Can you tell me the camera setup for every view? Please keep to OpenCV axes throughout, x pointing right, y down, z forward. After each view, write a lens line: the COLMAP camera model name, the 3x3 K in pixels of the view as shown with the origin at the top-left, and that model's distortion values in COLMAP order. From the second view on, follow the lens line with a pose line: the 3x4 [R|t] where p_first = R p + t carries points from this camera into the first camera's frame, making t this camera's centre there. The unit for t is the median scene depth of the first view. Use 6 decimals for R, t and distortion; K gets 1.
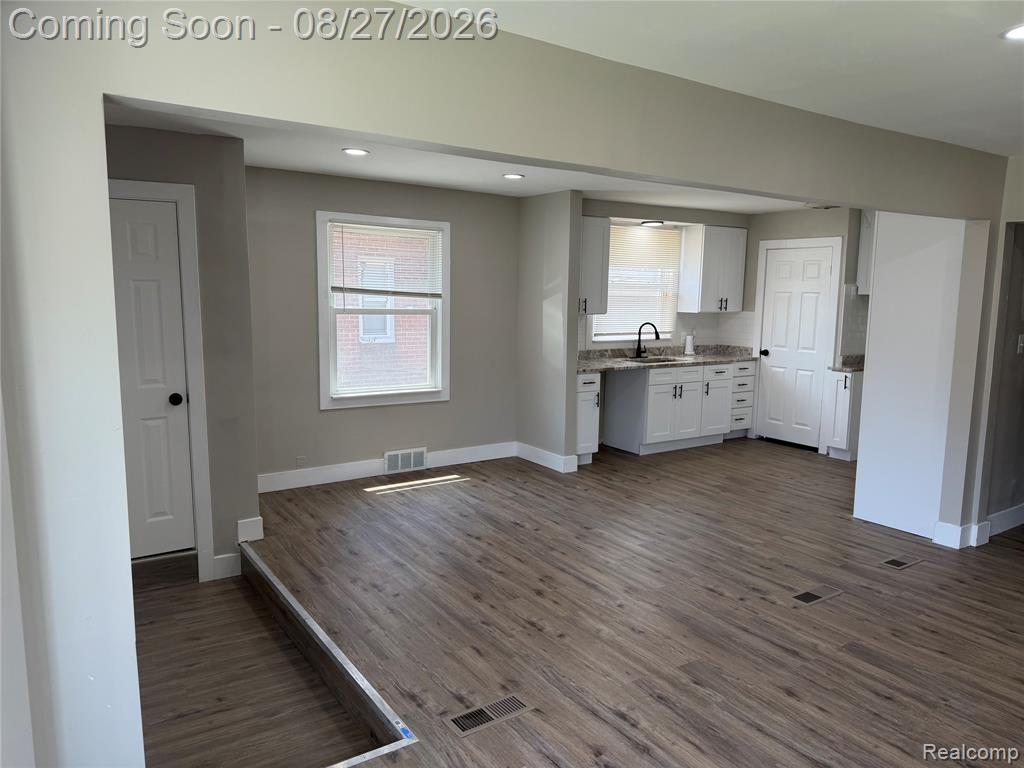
lens RADIAL K [[715.9, 0, 512.0], [0, 715.9, 384.0], [0, 0, 1]] dist [0.053166, -0.069641]
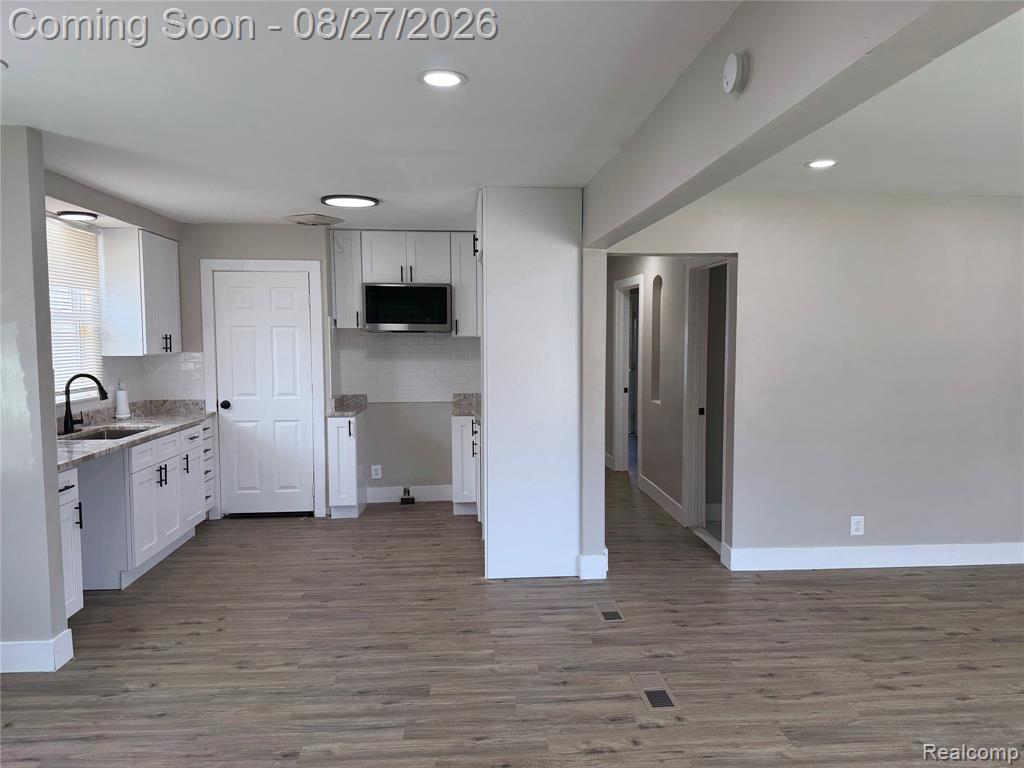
lens RADIAL K [[713.8, 0, 512.0], [0, 713.8, 384.0], [0, 0, 1]] dist [0.046679, -0.053460]
pose [[0.485770, -0.071932, 0.871122, -0.206308], [0.121590, 0.992480, 0.014150, -0.048454], [-0.865589, 0.099046, 0.490863, 0.443950]]
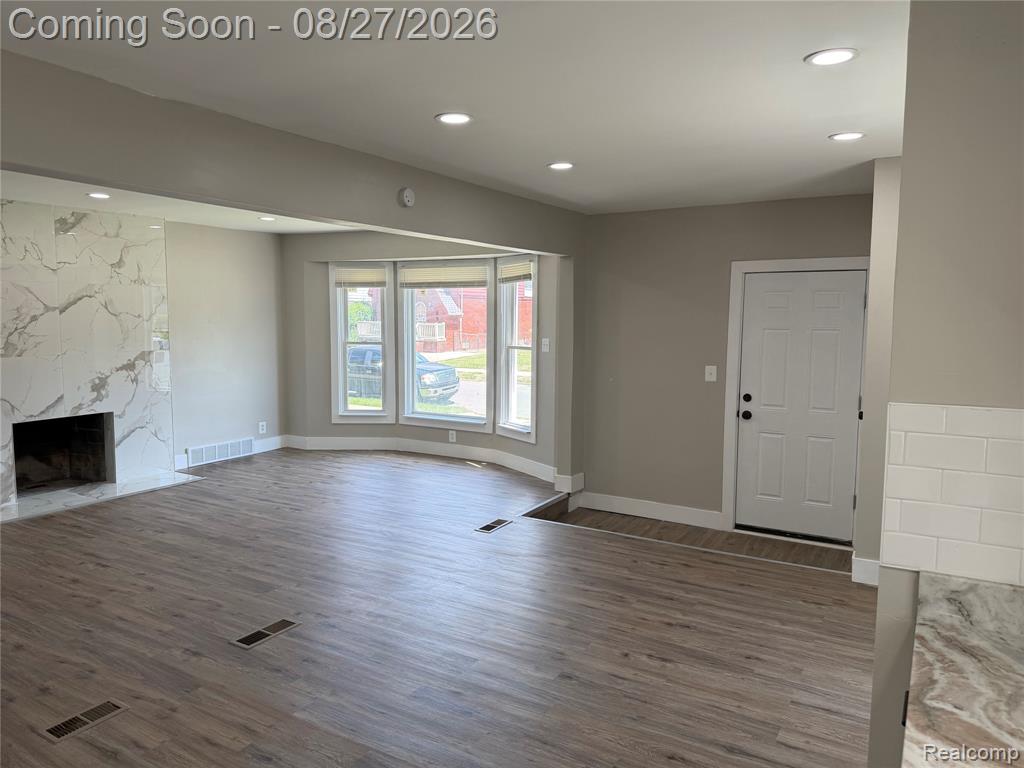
lens RADIAL K [[713.8, 0, 512.0], [0, 713.8, 384.0], [0, 0, 1]] dist [0.046679, -0.053460]
pose [[-0.904383, 0.025654, -0.425950, 0.324454], [-0.072564, 0.974407, 0.212755, -0.145152], [0.420507, 0.223321, -0.879376, 1.163882]]
